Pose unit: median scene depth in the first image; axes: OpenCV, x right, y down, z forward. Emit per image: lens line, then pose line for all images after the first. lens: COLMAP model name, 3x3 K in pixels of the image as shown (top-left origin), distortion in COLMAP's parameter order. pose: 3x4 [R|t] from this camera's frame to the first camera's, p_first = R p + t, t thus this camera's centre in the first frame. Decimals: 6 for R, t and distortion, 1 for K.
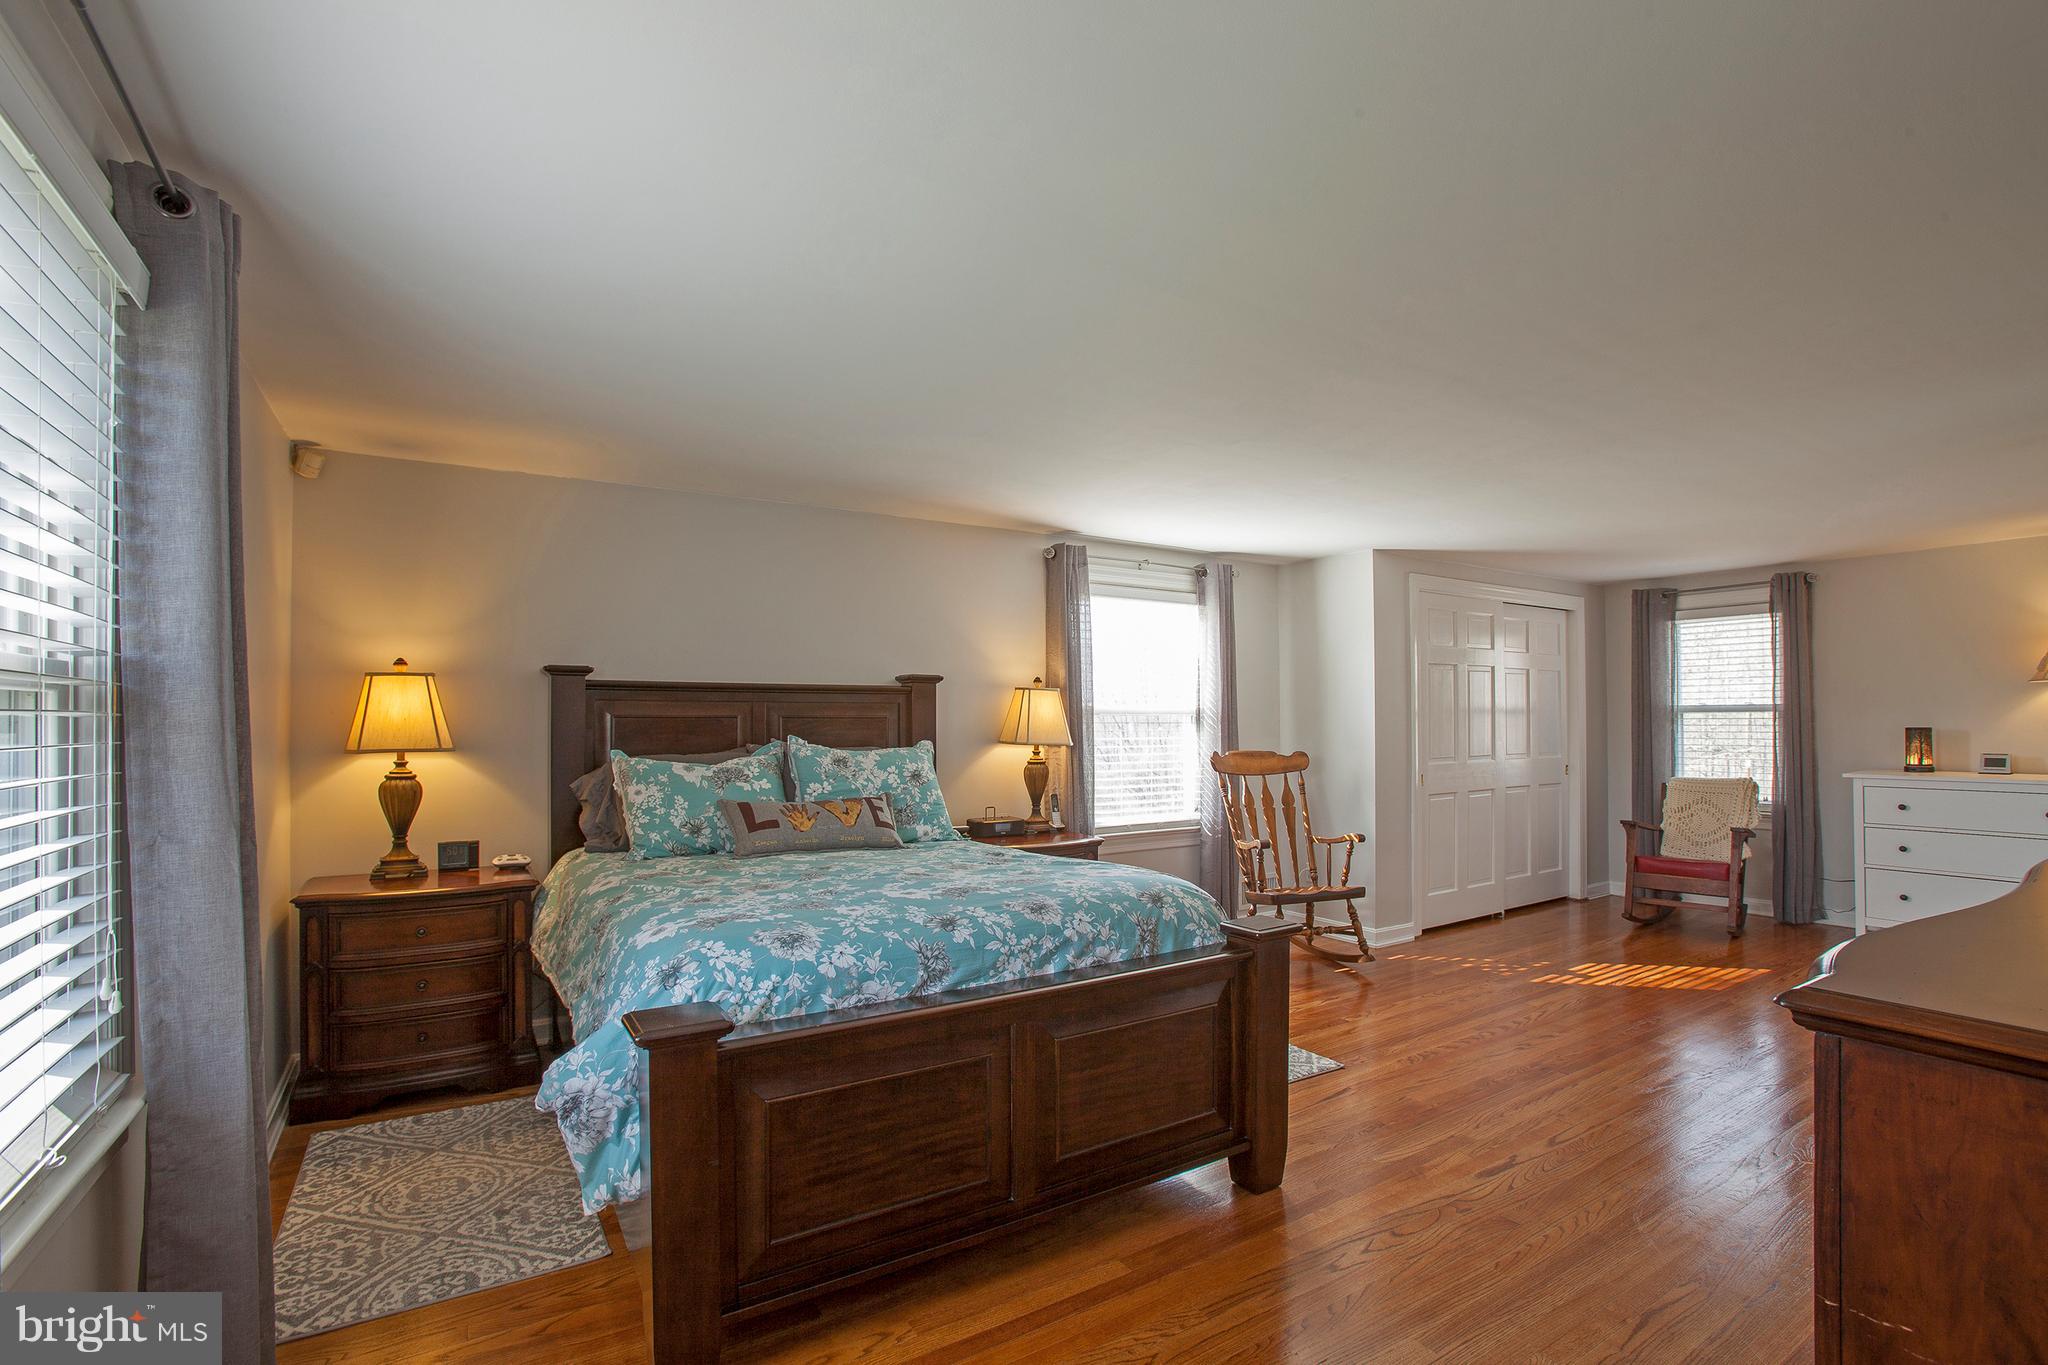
lens RADIAL K [[910.9, 0, 1025.5], [0, 910.9, 725.4], [0, 0, 1]] dist [-0.037762, 0.000529]
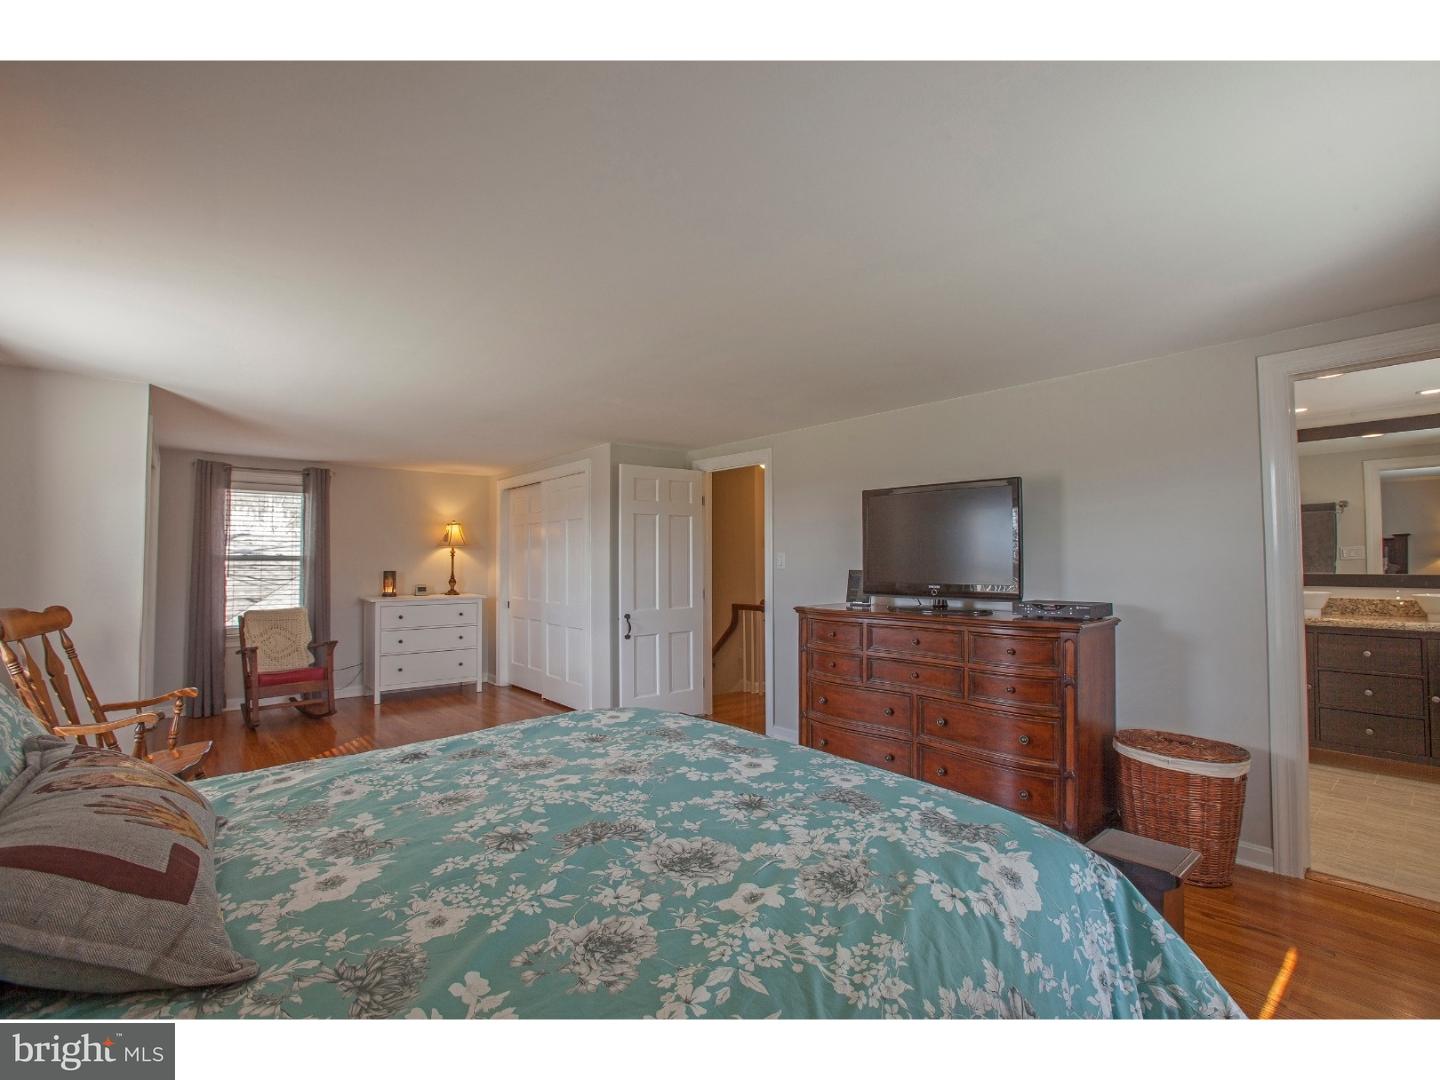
lens RADIAL K [[681.5, 0, 720.0], [0, 681.5, 540.0], [0, 0, 1]] dist [-0.060233, 0.000968]
pose [[-0.160613, 0.039407, 0.986230, -0.349581], [0.007655, 0.999222, -0.038680, -0.002339], [-0.986988, 0.001337, -0.160790, 0.506137]]
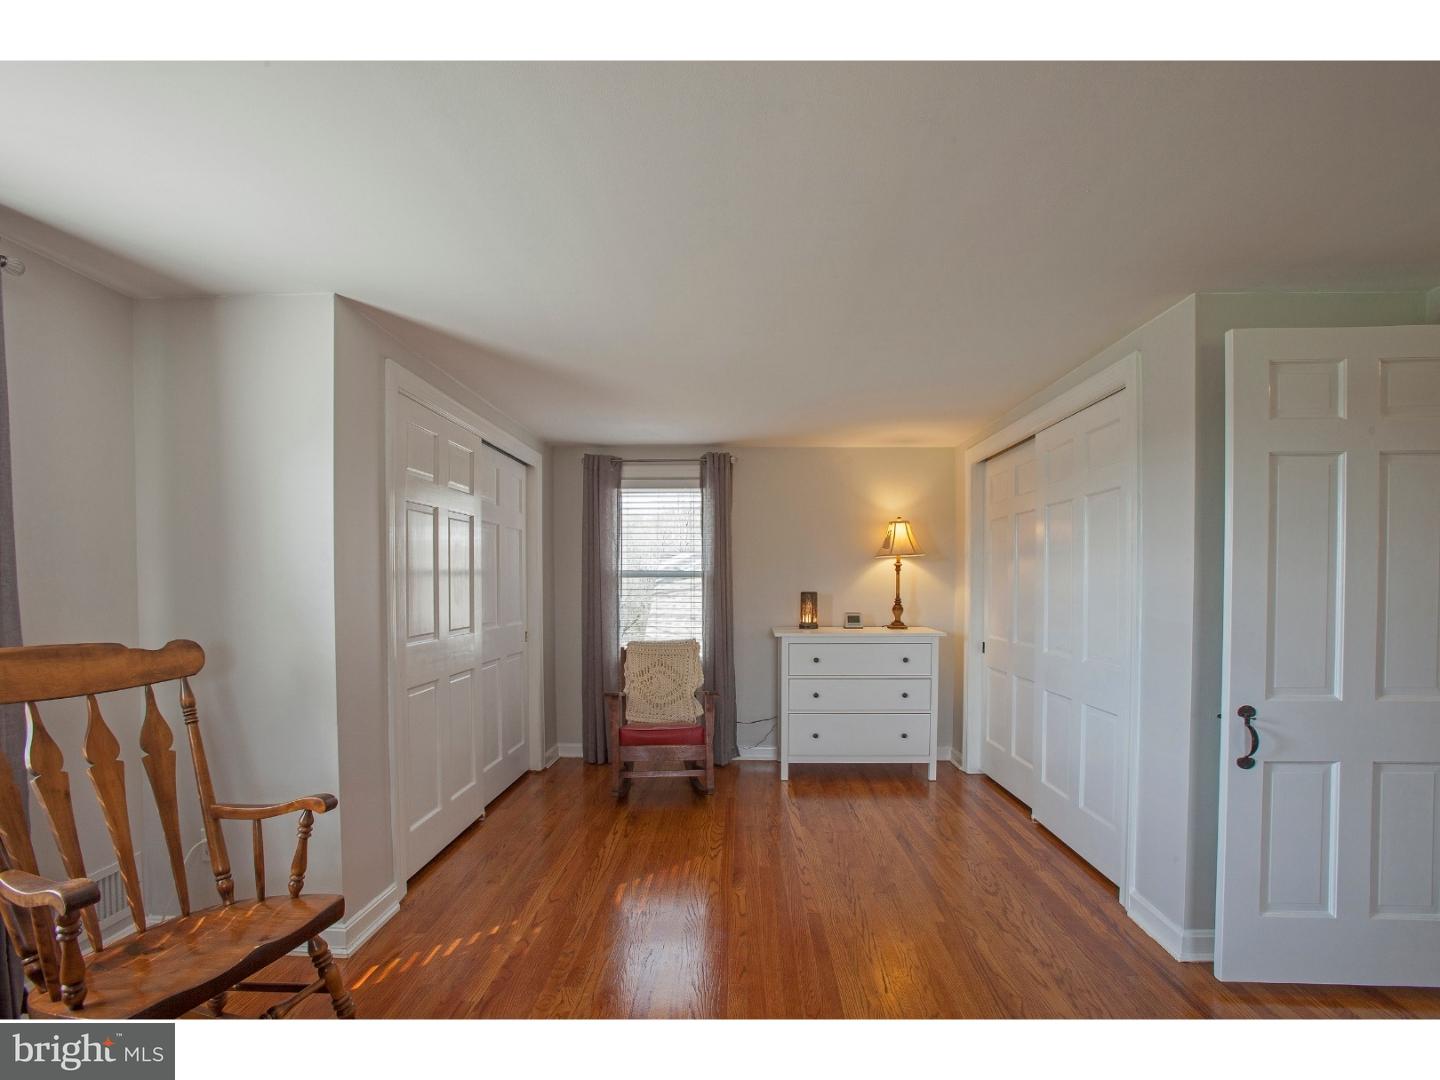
lens RADIAL K [[666.3, 0, 726.6], [0, 666.3, 600.5], [0, 0, 1]] dist [-0.063921, 0.023623]
pose [[0.531426, -0.012993, 0.847005, 0.155108], [-0.003572, 0.999839, 0.017579, -0.001405], [-0.847097, -0.012368, 0.531294, 0.537249]]
